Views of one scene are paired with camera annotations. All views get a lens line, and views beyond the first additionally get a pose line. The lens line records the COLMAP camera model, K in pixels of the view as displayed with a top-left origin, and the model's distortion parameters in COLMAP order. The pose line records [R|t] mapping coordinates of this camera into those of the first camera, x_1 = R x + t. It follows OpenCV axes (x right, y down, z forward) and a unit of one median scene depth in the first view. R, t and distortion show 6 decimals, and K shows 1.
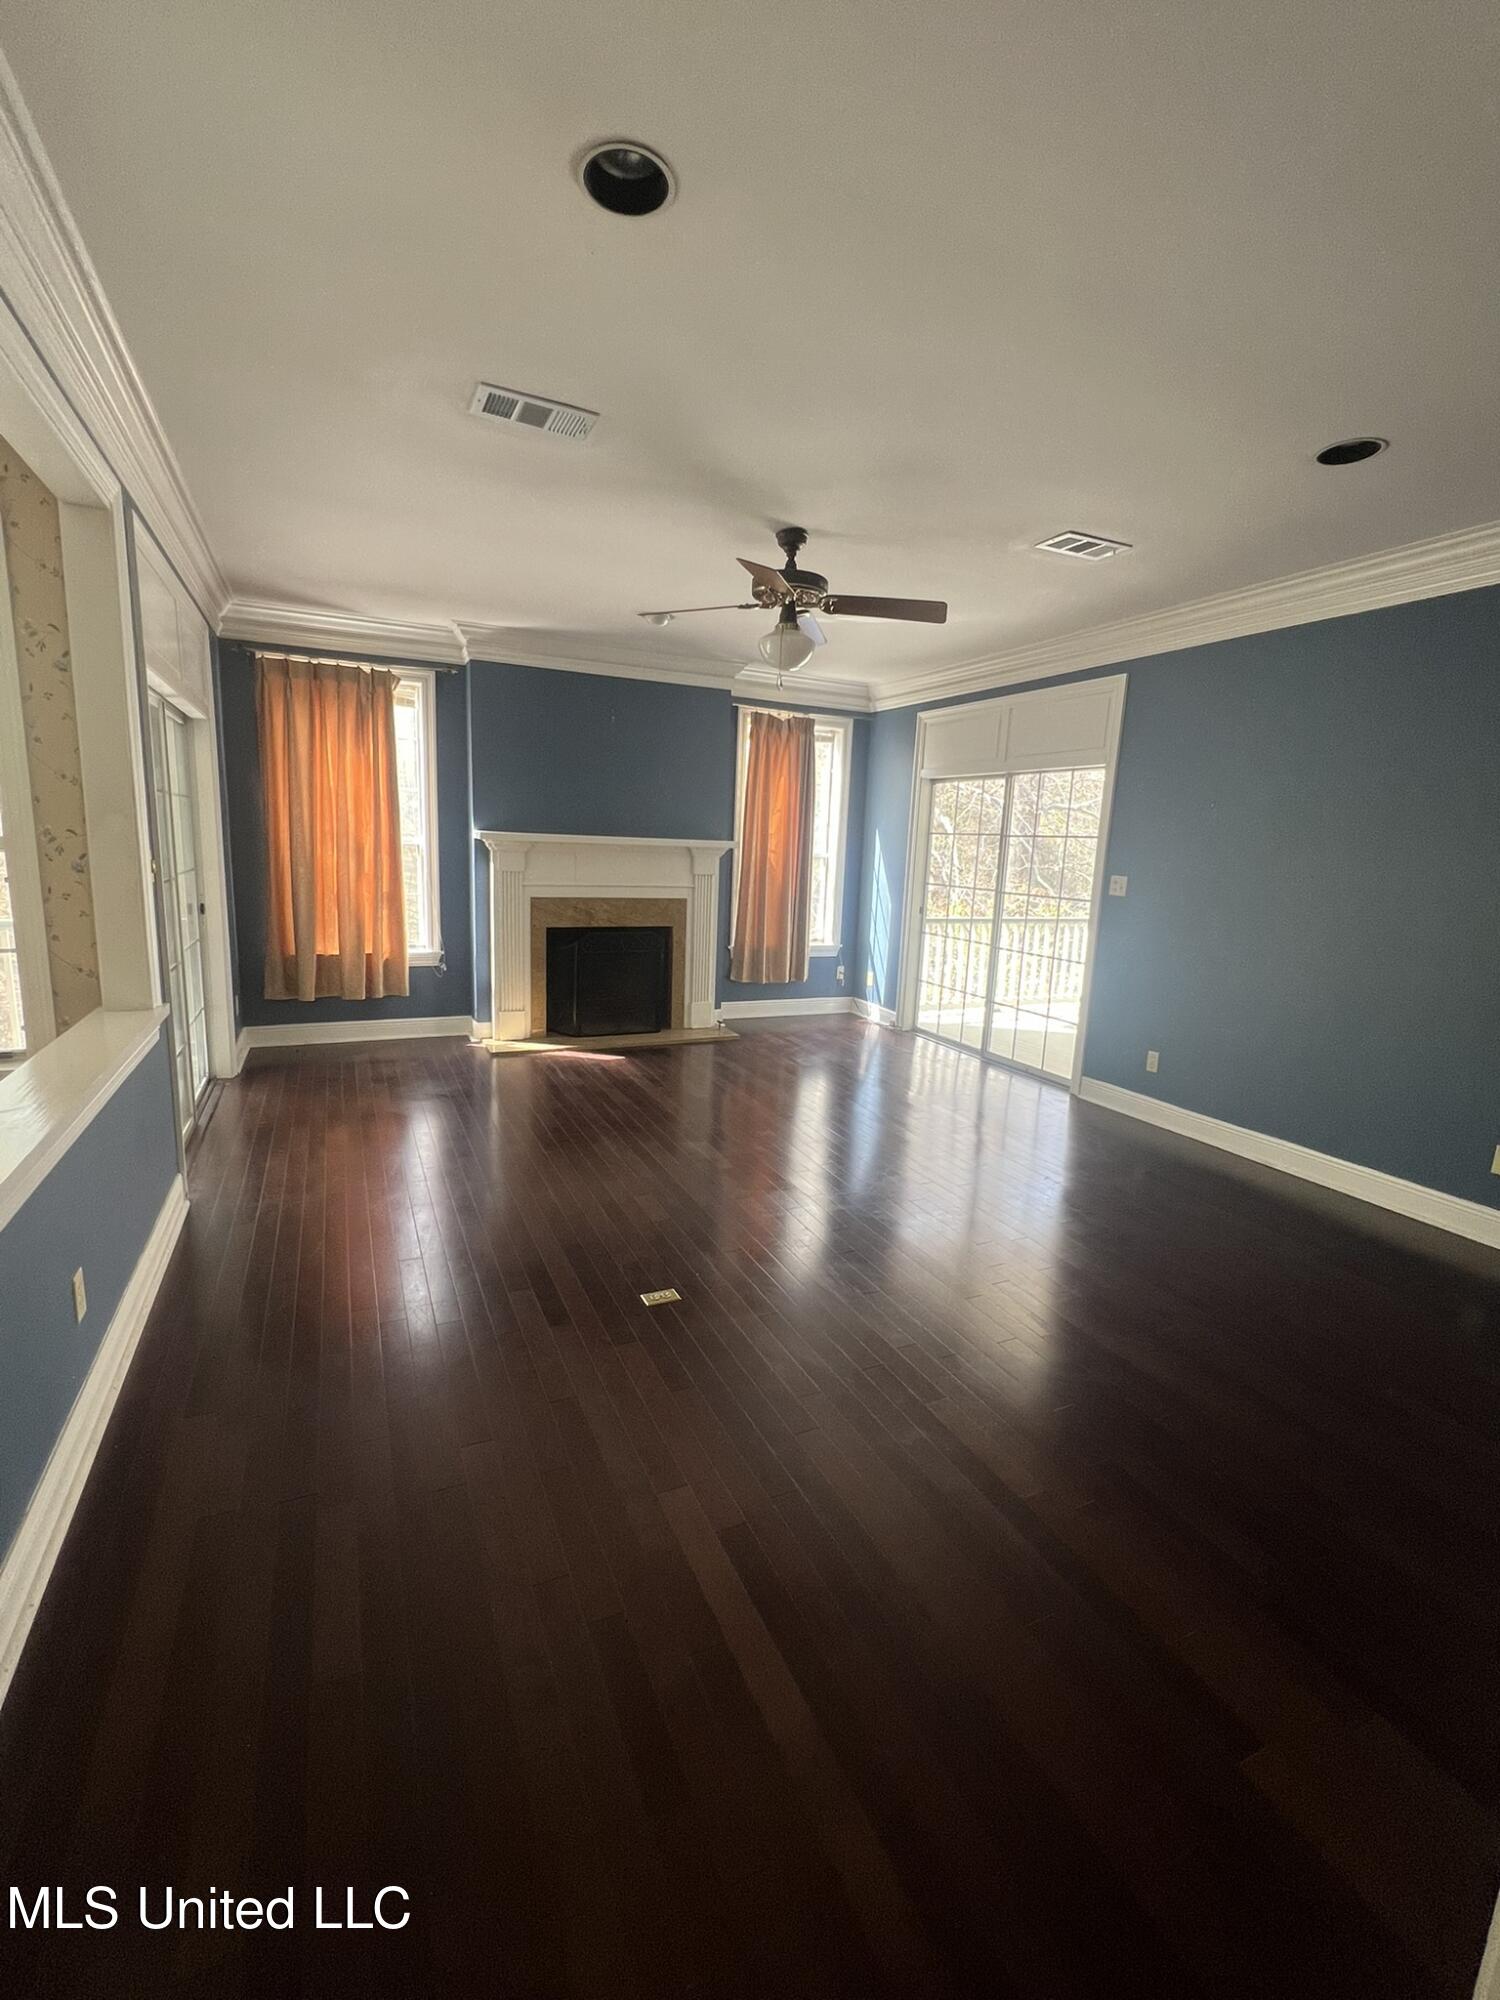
lens RADIAL K [[868.9, 0, 742.3], [0, 868.9, 995.7], [0, 0, 1]] dist [0.002689, 0.000311]
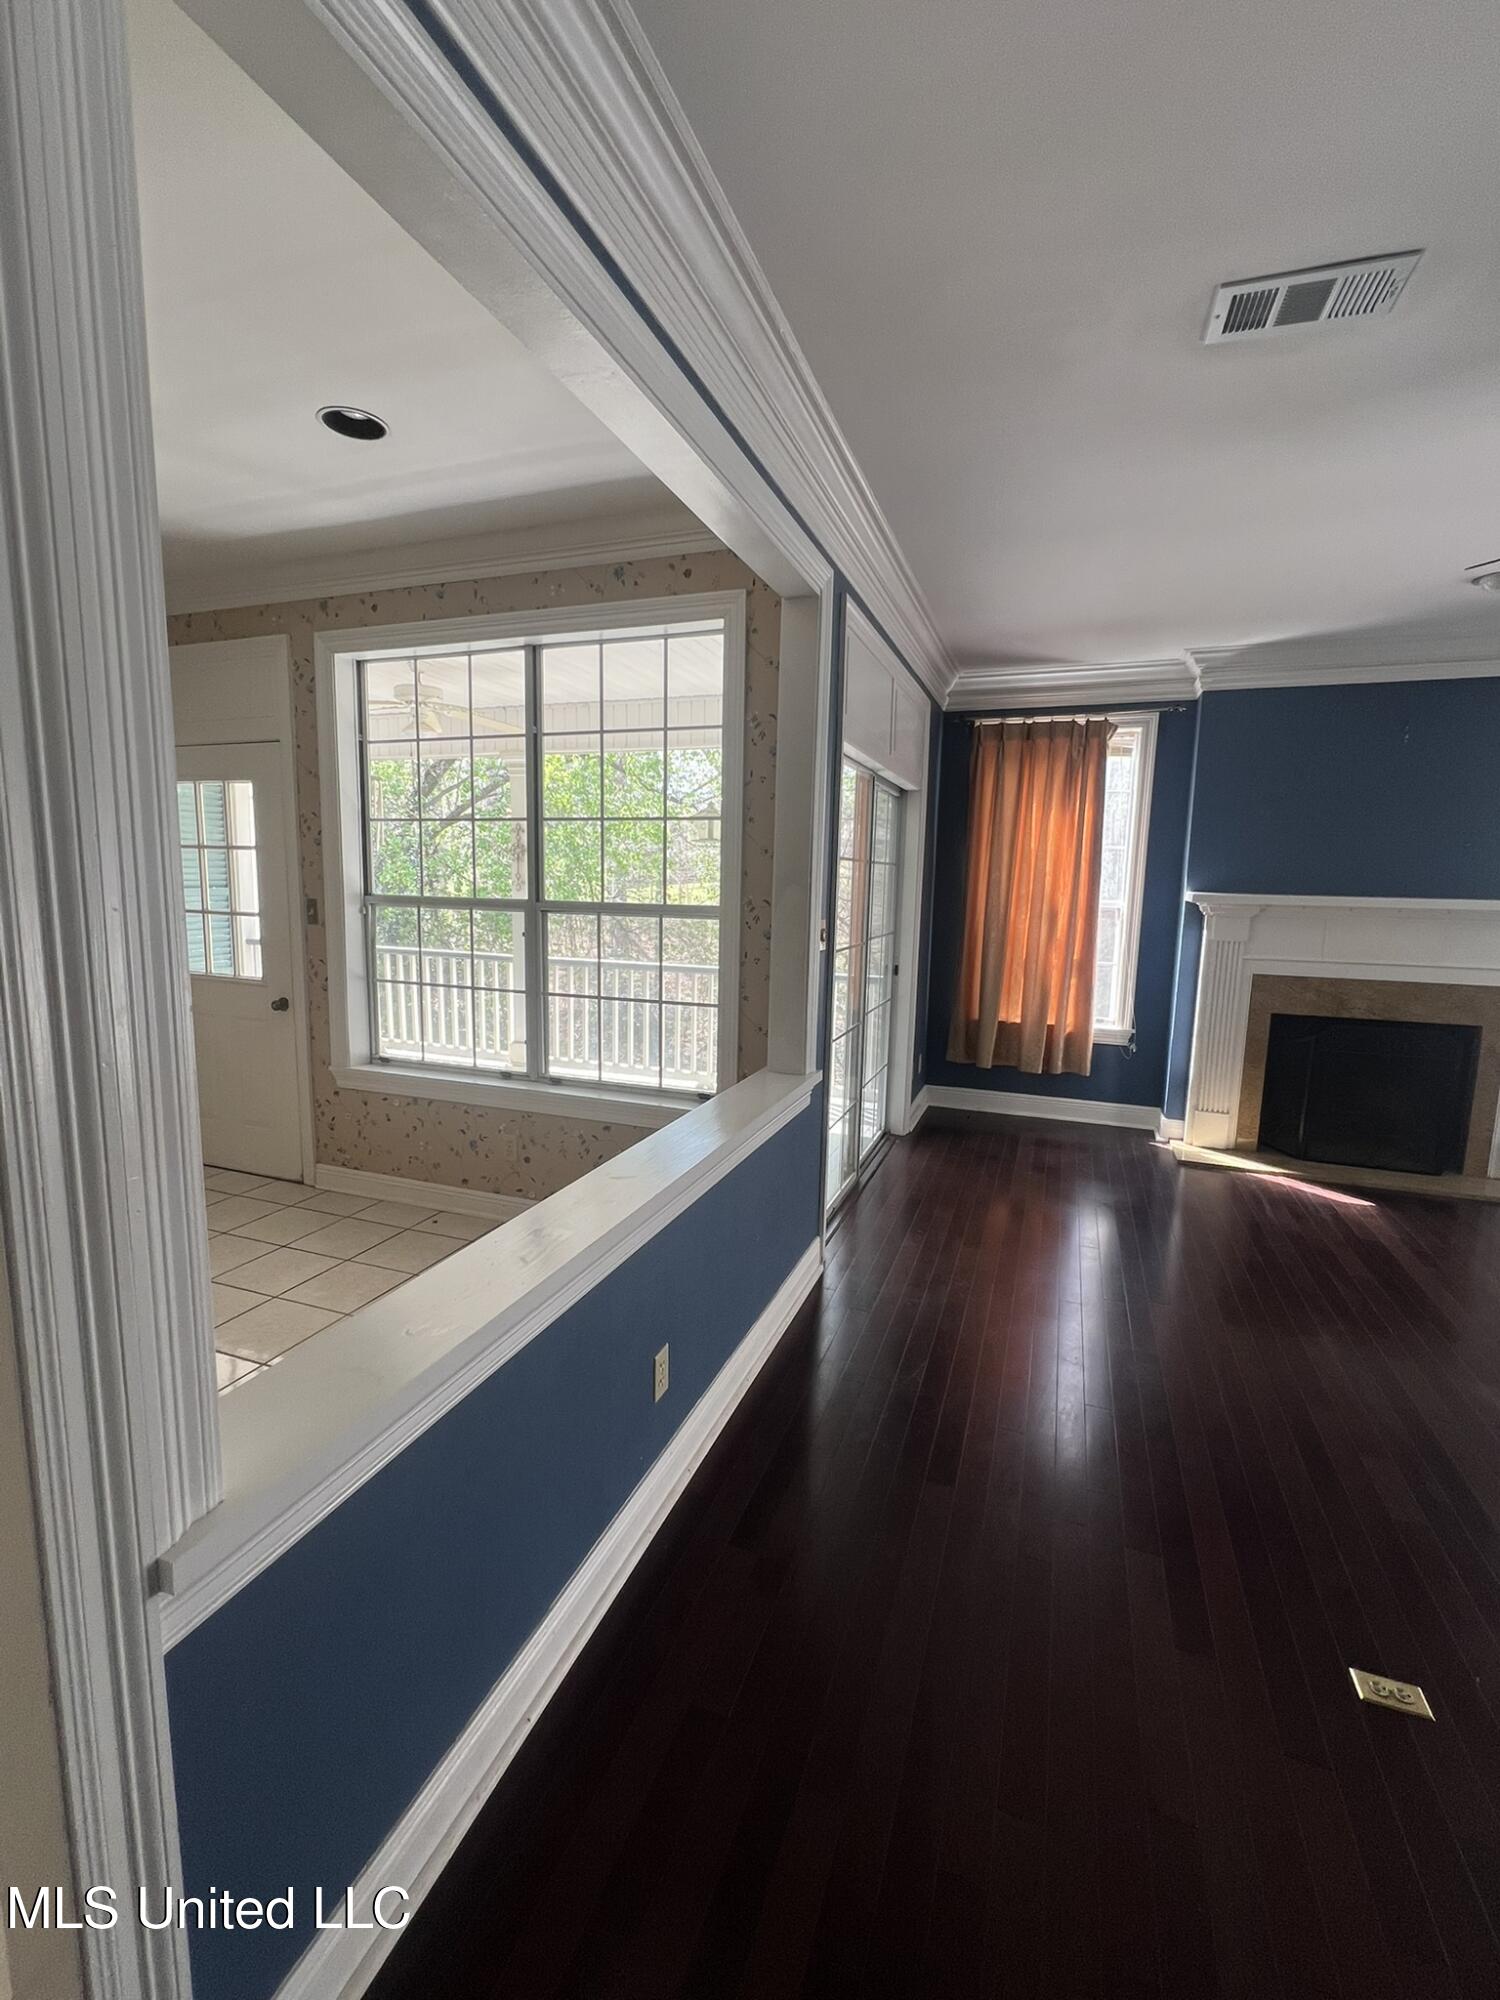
lens RADIAL K [[863.1, 0, 749.4], [0, 863.1, 998.1], [0, 0, 1]] dist [0.001039, 0.000545]
pose [[0.707251, 0.075450, -0.702925, -0.012847], [-0.118108, 0.992925, -0.012256, -0.028618], [0.697027, 0.091689, 0.711159, 0.123502]]
